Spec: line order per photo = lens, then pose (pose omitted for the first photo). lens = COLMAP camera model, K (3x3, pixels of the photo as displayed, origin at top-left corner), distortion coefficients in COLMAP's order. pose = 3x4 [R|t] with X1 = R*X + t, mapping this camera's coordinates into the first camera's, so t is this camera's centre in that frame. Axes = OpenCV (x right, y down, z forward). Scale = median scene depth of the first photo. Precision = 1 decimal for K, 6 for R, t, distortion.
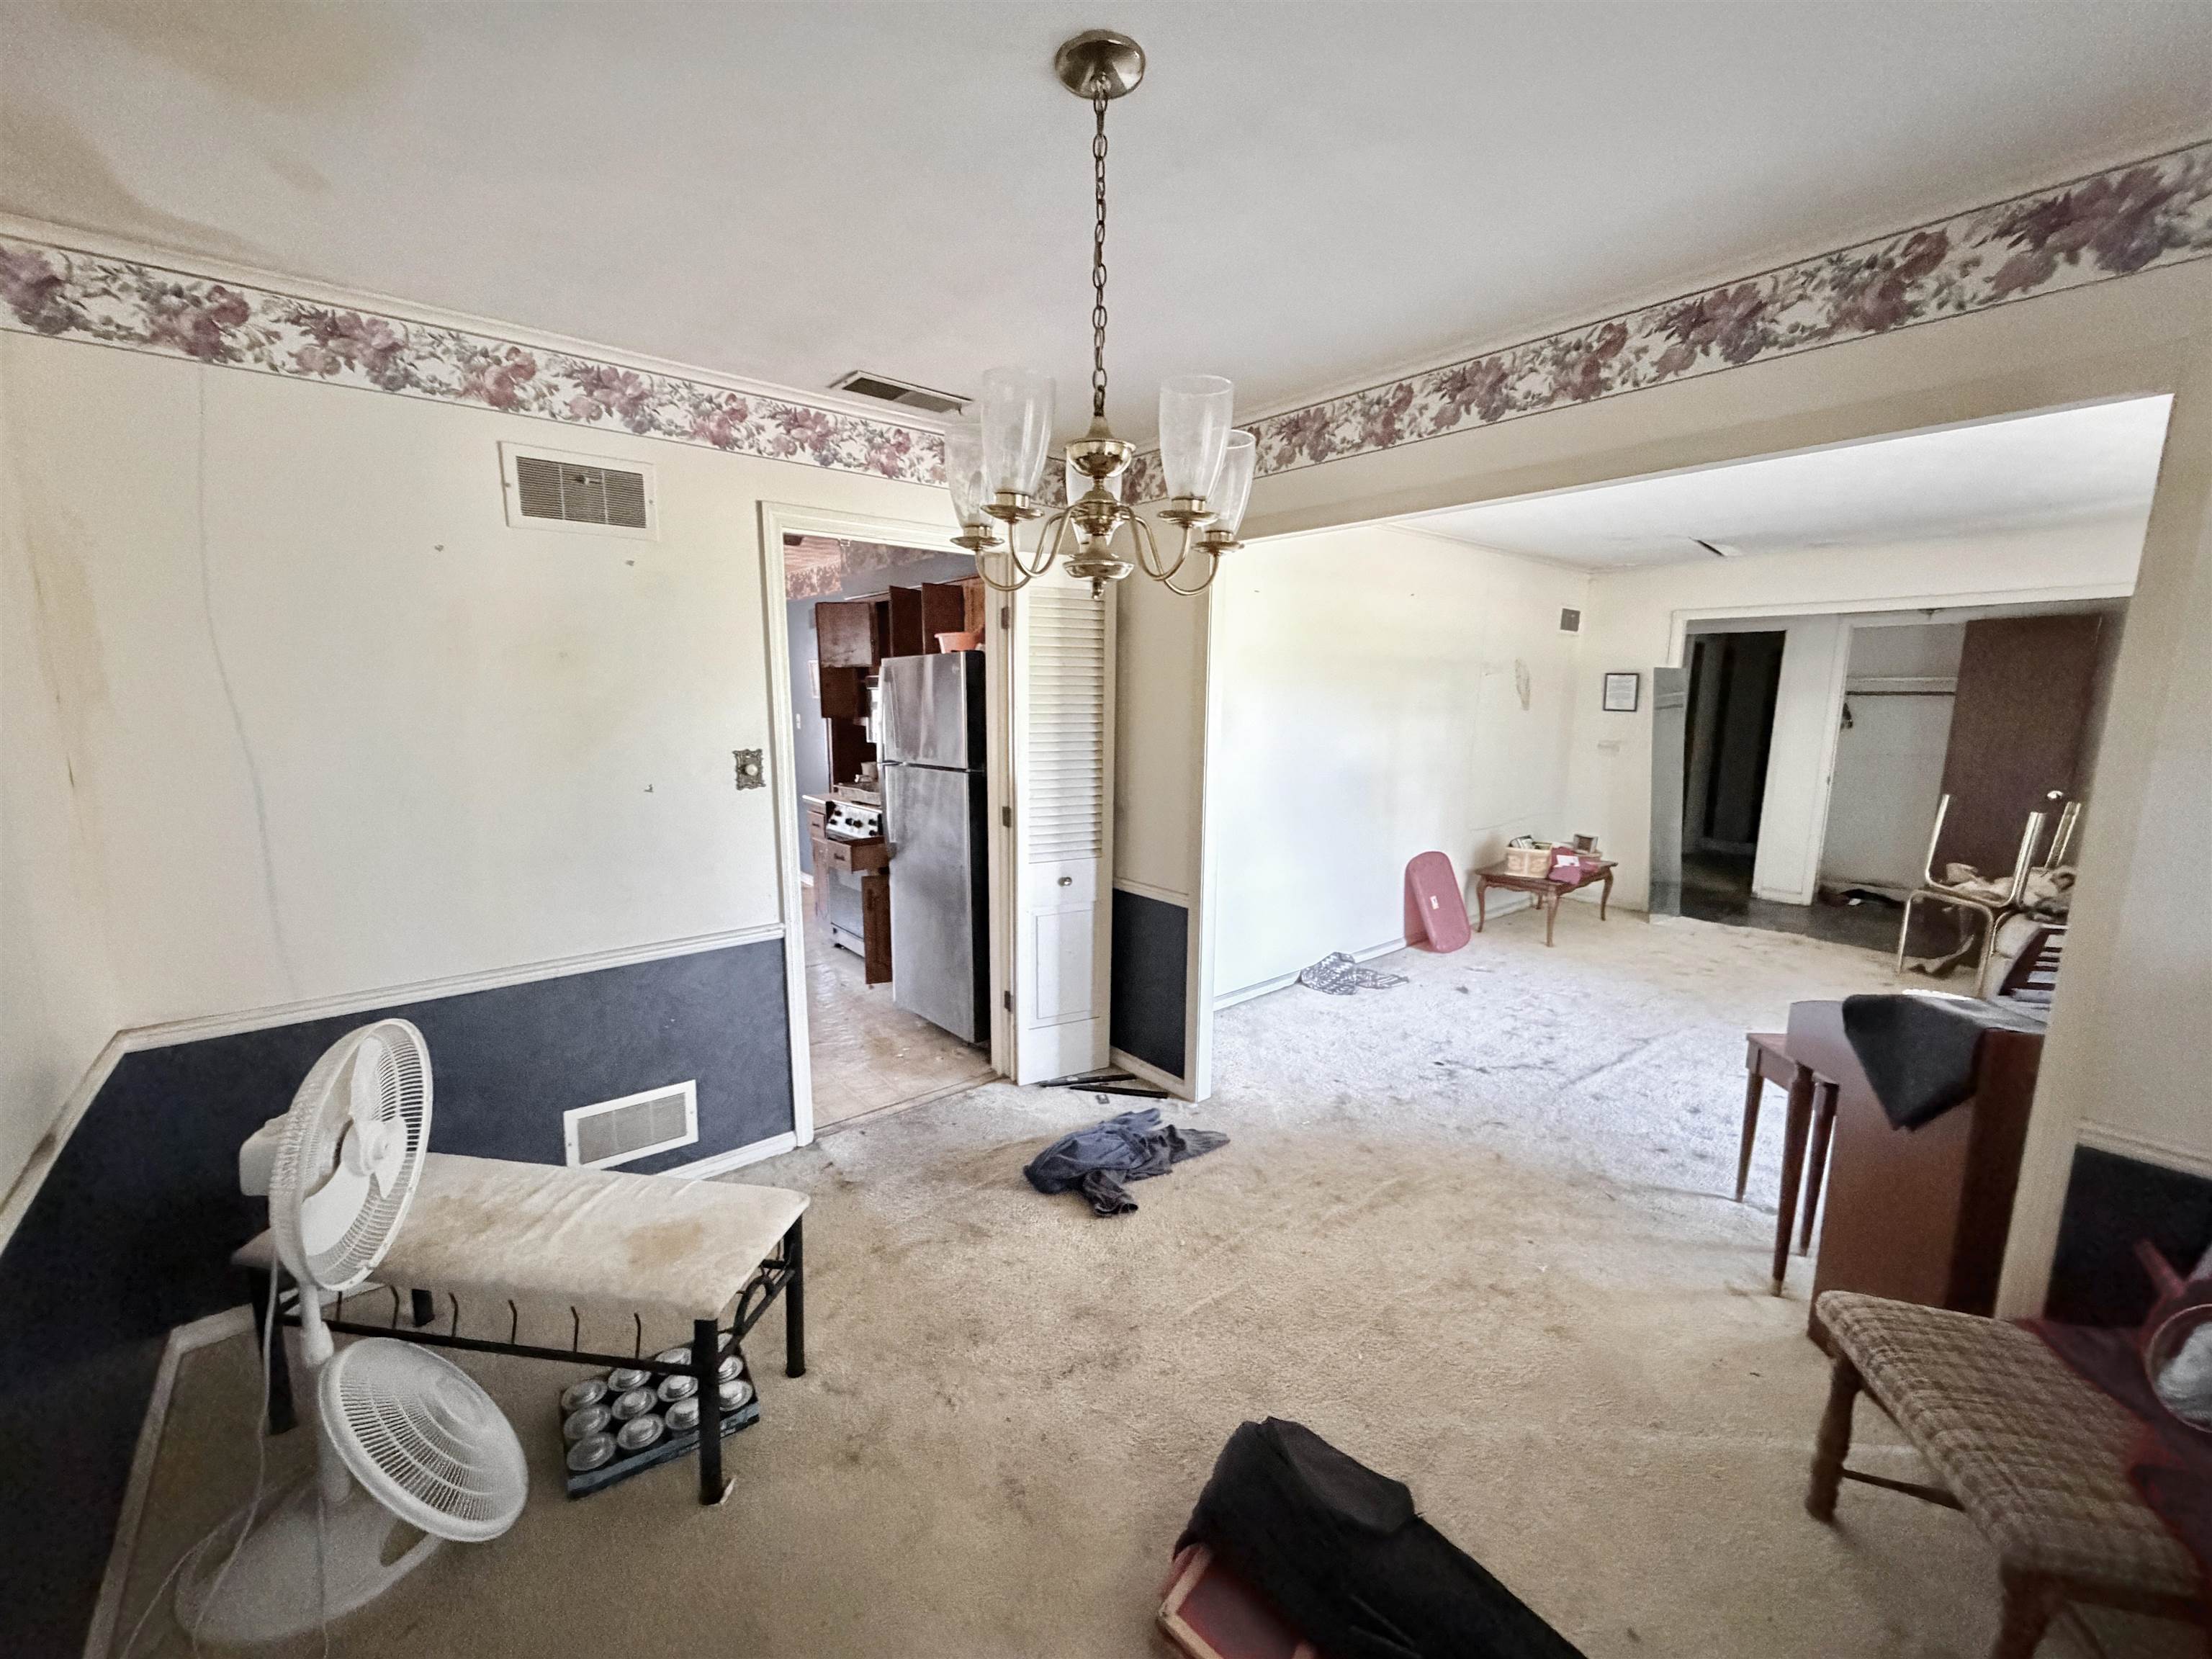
lens RADIAL K [[880.4, 0, 1117.8], [0, 880.4, 823.6], [0, 0, 1]] dist [-0.001999, 0.000731]
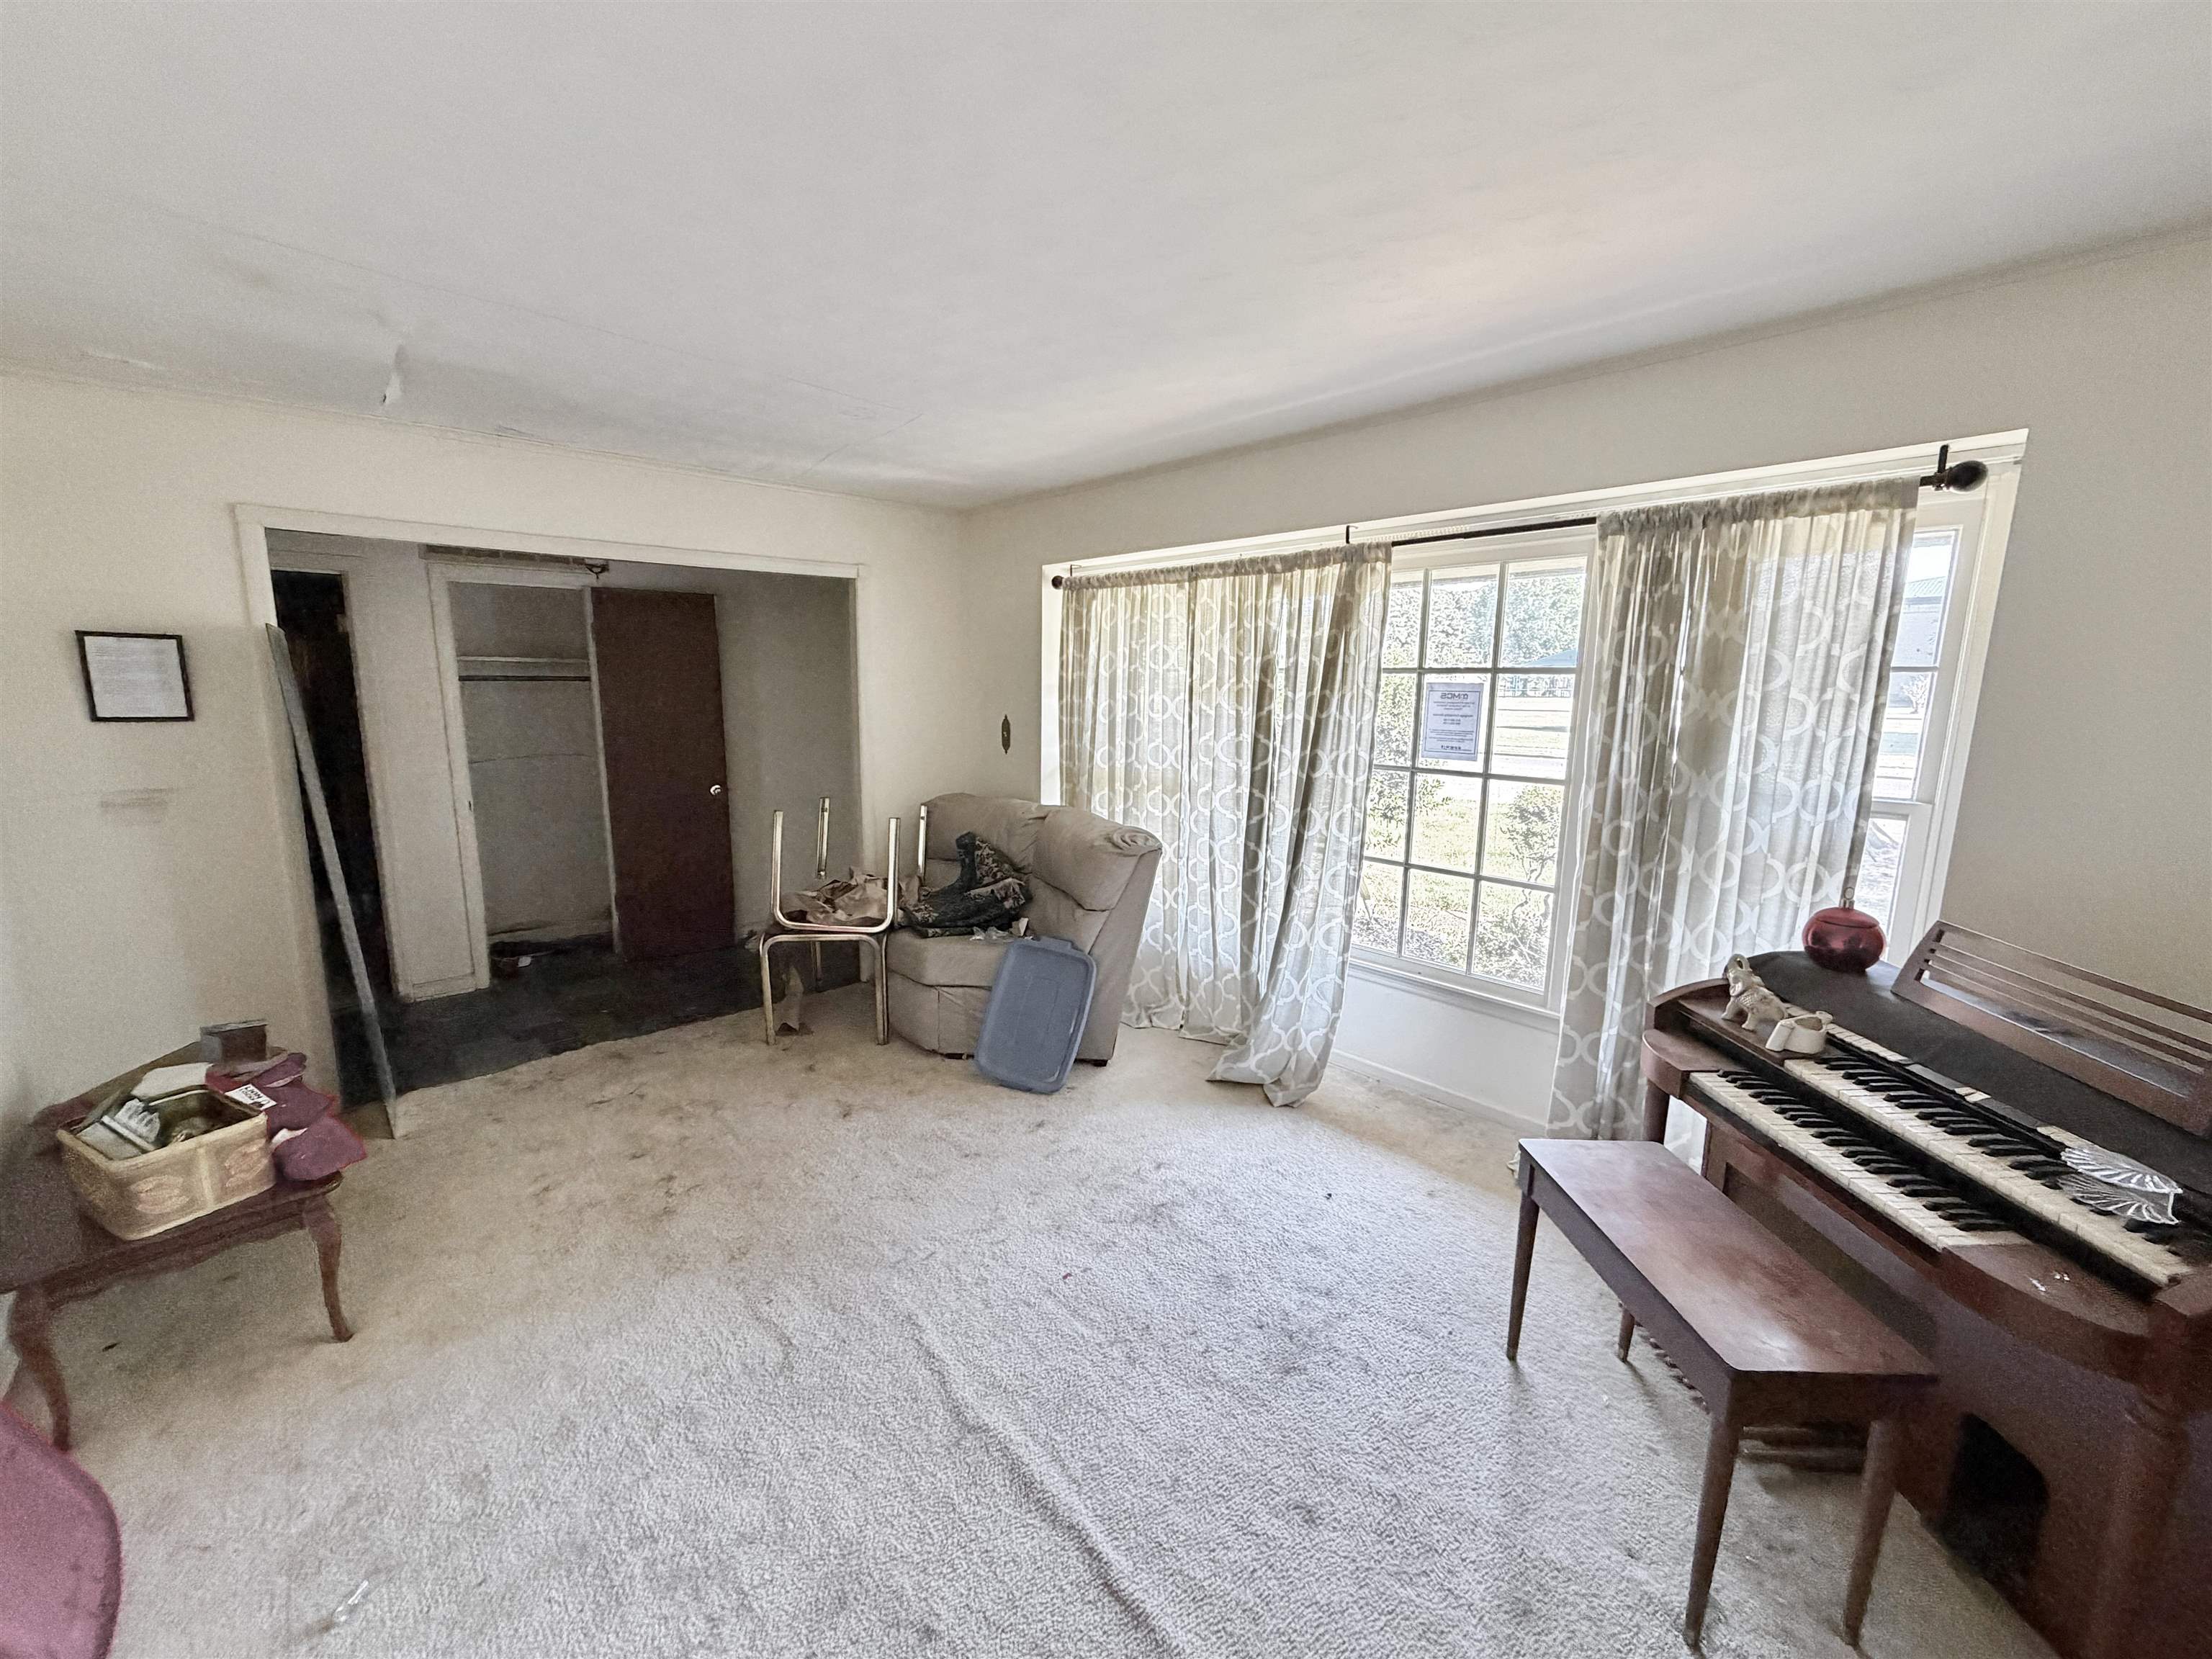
lens RADIAL K [[880.4, 0, 1104.4], [0, 880.4, 834.8], [0, 0, 1]] dist [-0.001999, 0.000731]
pose [[-0.029558, -0.174891, 0.984144, 0.134489], [0.149894, 0.972665, 0.177353, -0.087806], [-0.988260, 0.152759, -0.002535, 0.606623]]
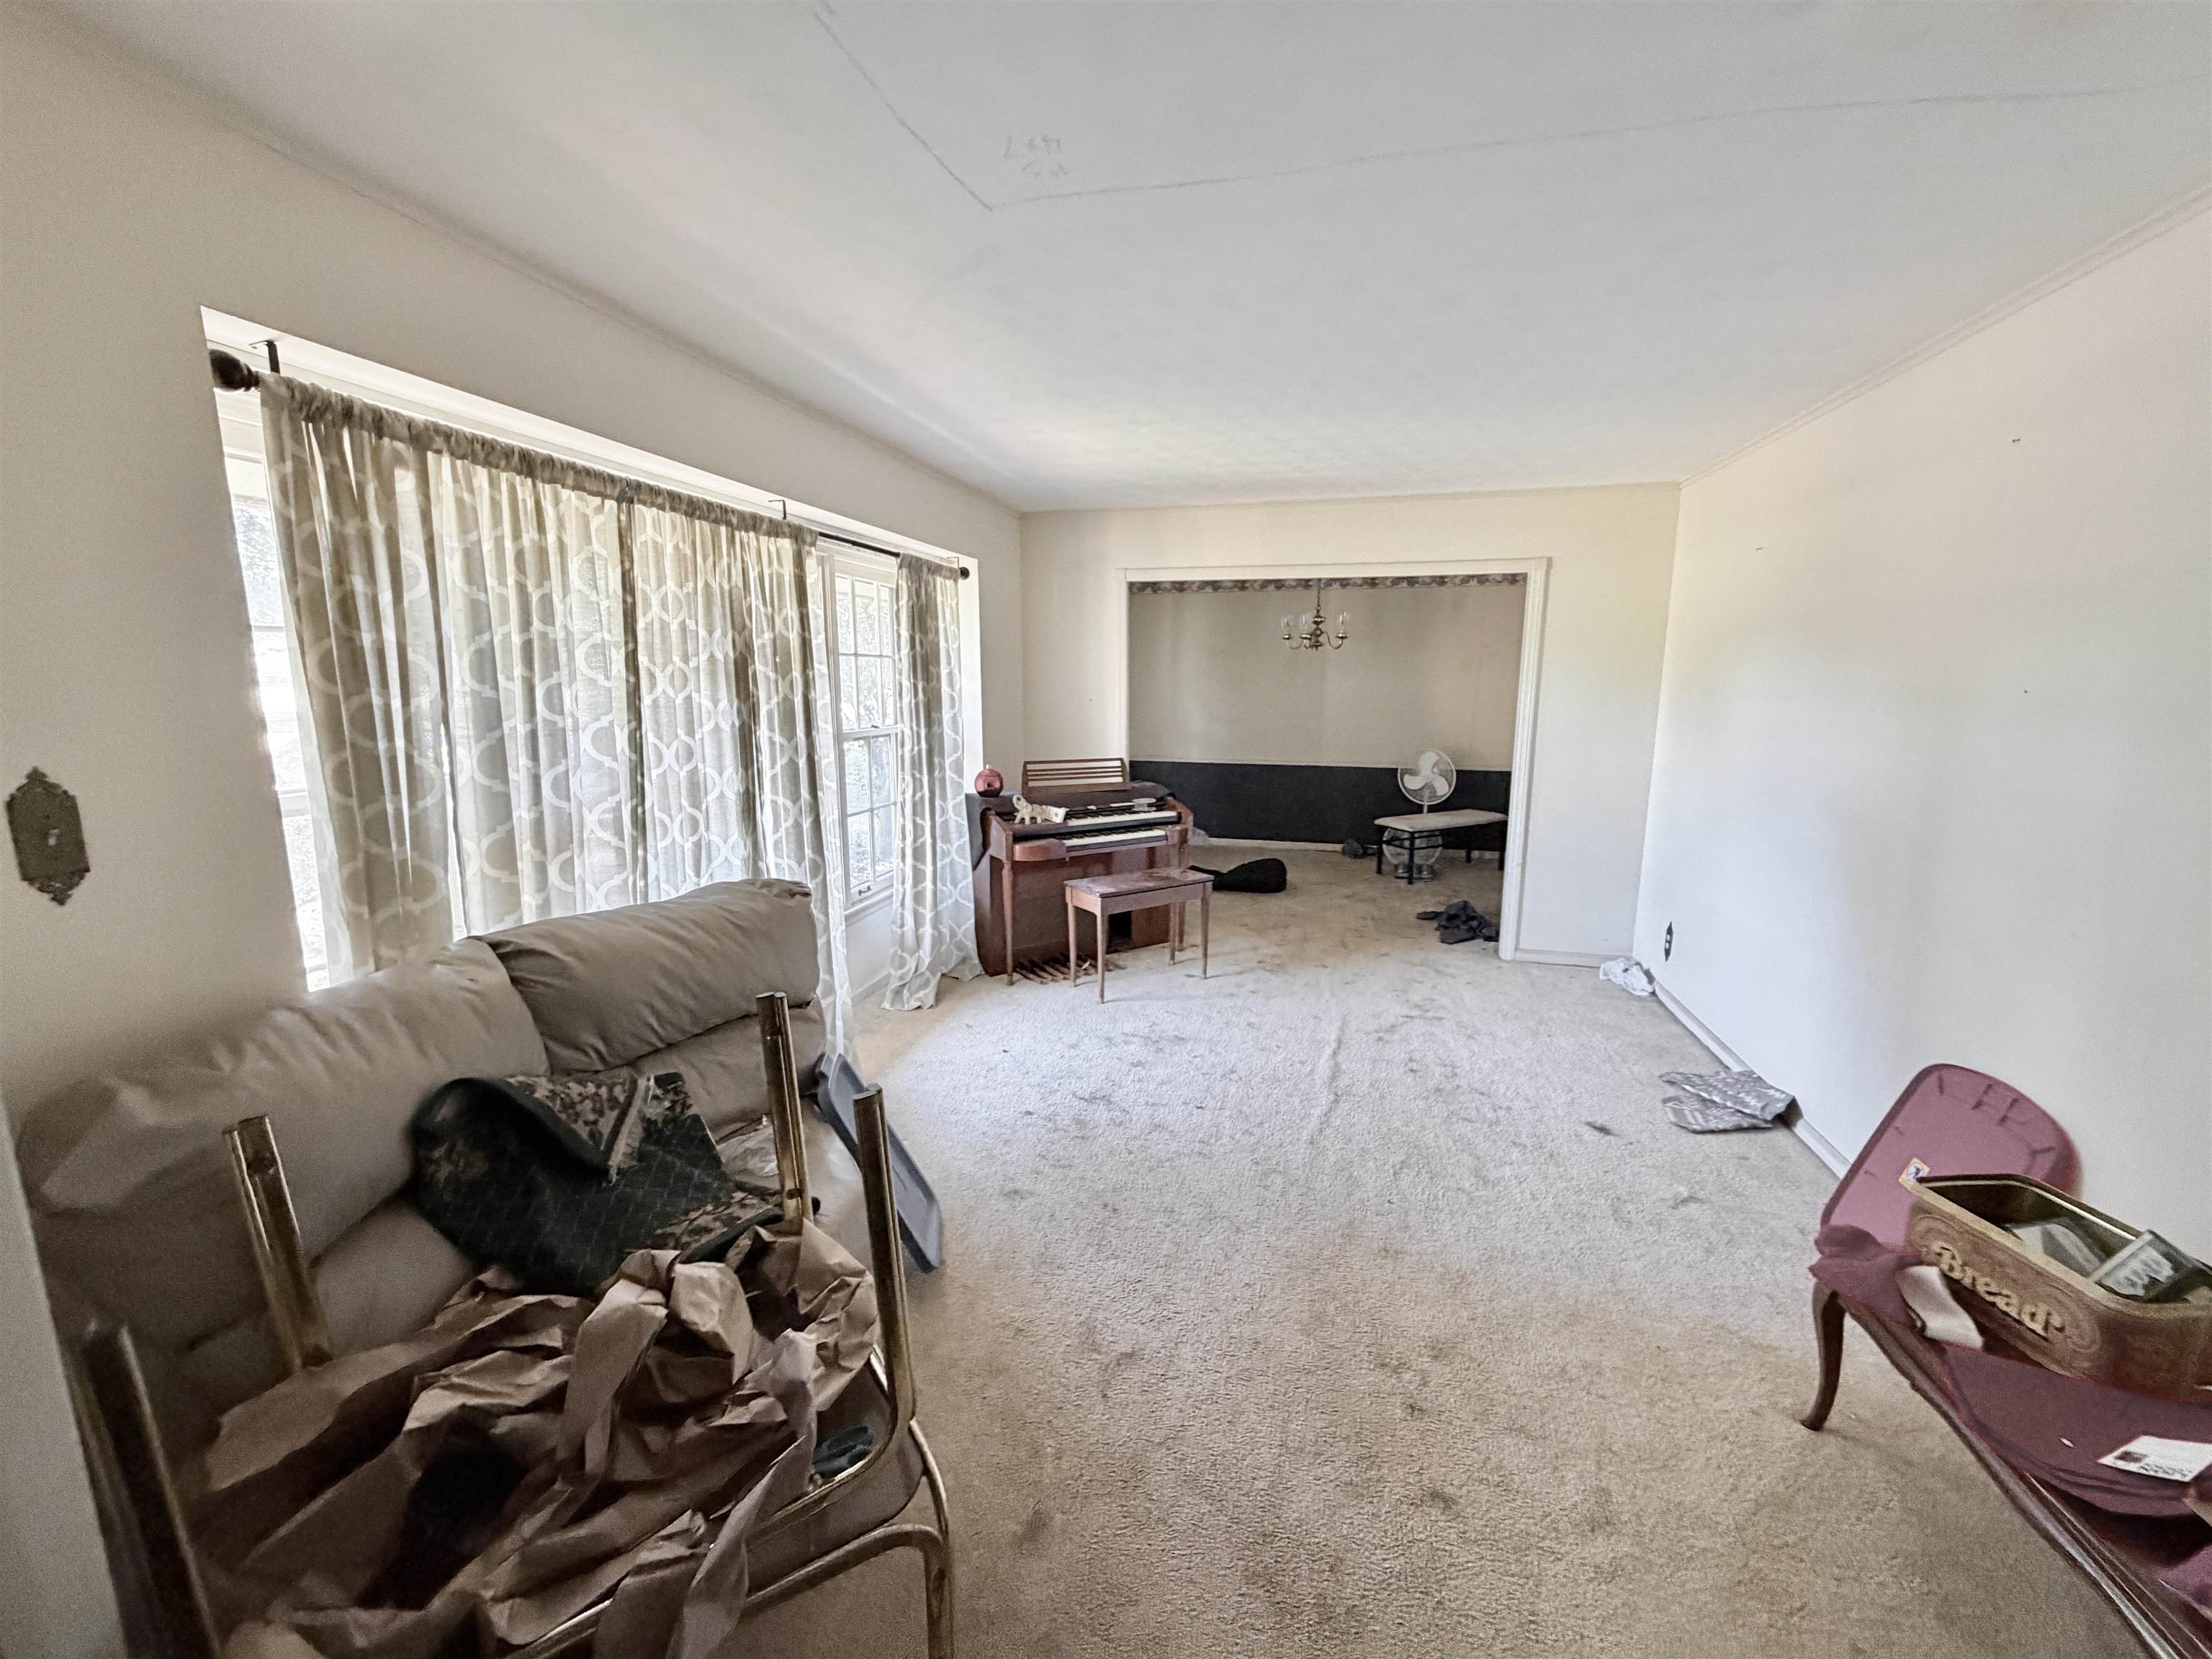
lens RADIAL K [[880.4, 0, 1101.8], [0, 880.4, 824.6], [0, 0, 1]] dist [-0.001999, 0.000731]
pose [[-0.835265, 0.087337, -0.542868, 0.822692], [-0.090558, 0.951972, 0.292487, -0.139610], [0.542340, 0.293466, -0.787239, 0.990970]]
